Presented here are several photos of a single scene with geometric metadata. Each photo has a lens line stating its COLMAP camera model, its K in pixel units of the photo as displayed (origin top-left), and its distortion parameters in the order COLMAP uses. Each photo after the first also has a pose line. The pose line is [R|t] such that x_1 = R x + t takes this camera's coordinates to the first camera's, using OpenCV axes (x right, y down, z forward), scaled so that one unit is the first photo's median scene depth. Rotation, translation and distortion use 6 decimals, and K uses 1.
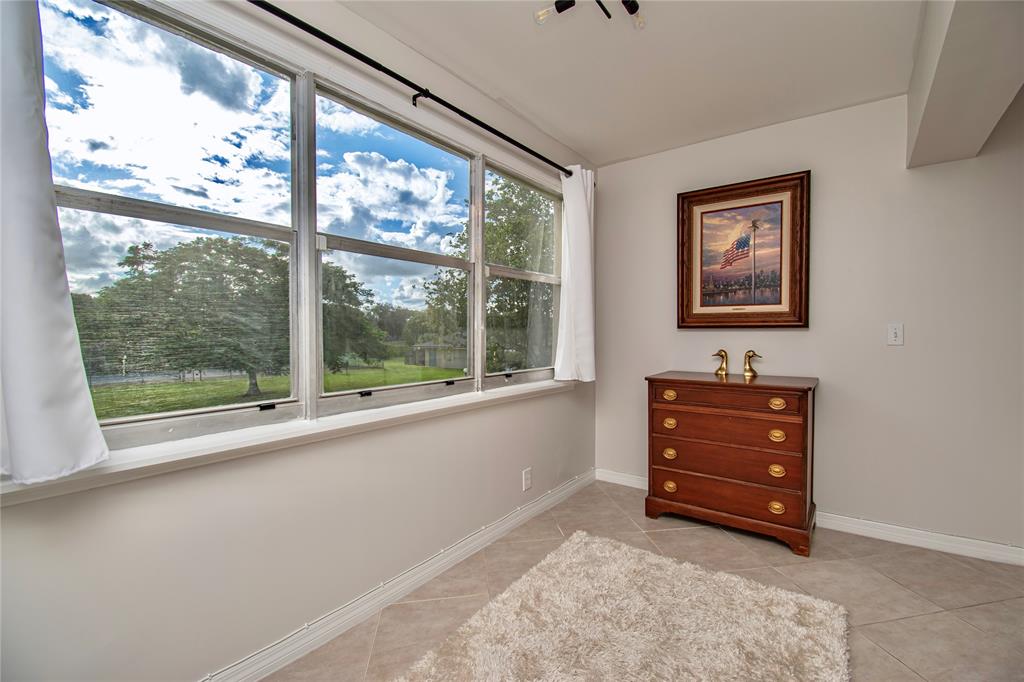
lens RADIAL K [[455.2, 0, 522.1], [0, 455.2, 341.8], [0, 0, 1]] dist [-0.004224, -0.007899]
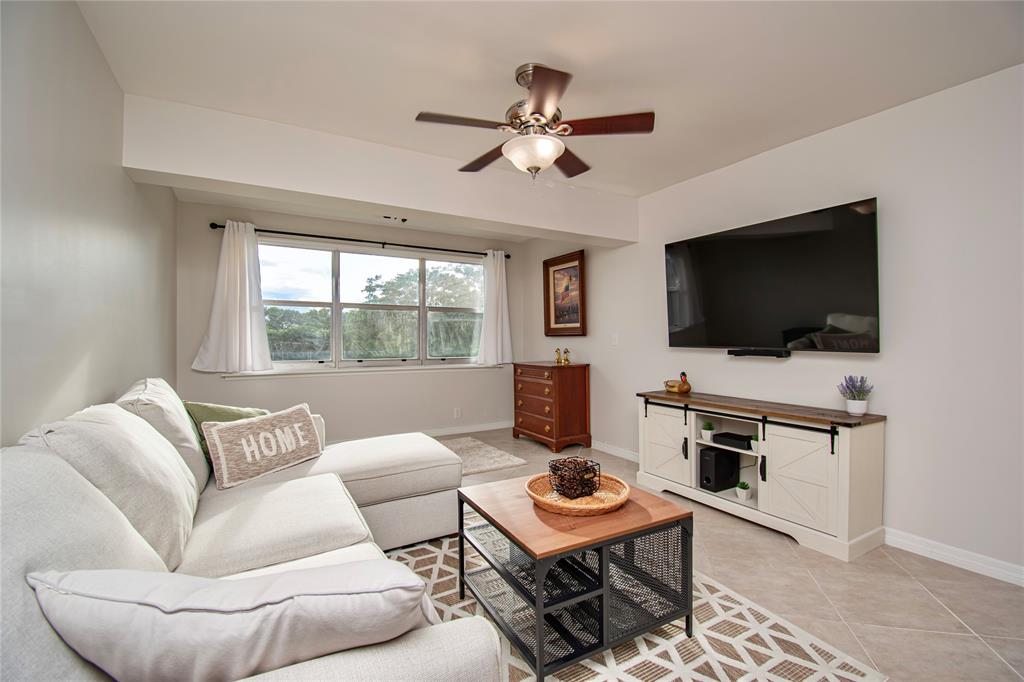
lens RADIAL K [[455.2, 0, 524.7], [0, 455.2, 341.2], [0, 0, 1]] dist [-0.004224, -0.007899]
pose [[0.916591, 0.005750, -0.399784, 1.170878], [-0.014952, 0.999690, -0.019902, 0.030600], [0.399545, 0.024220, 0.916393, -0.776146]]
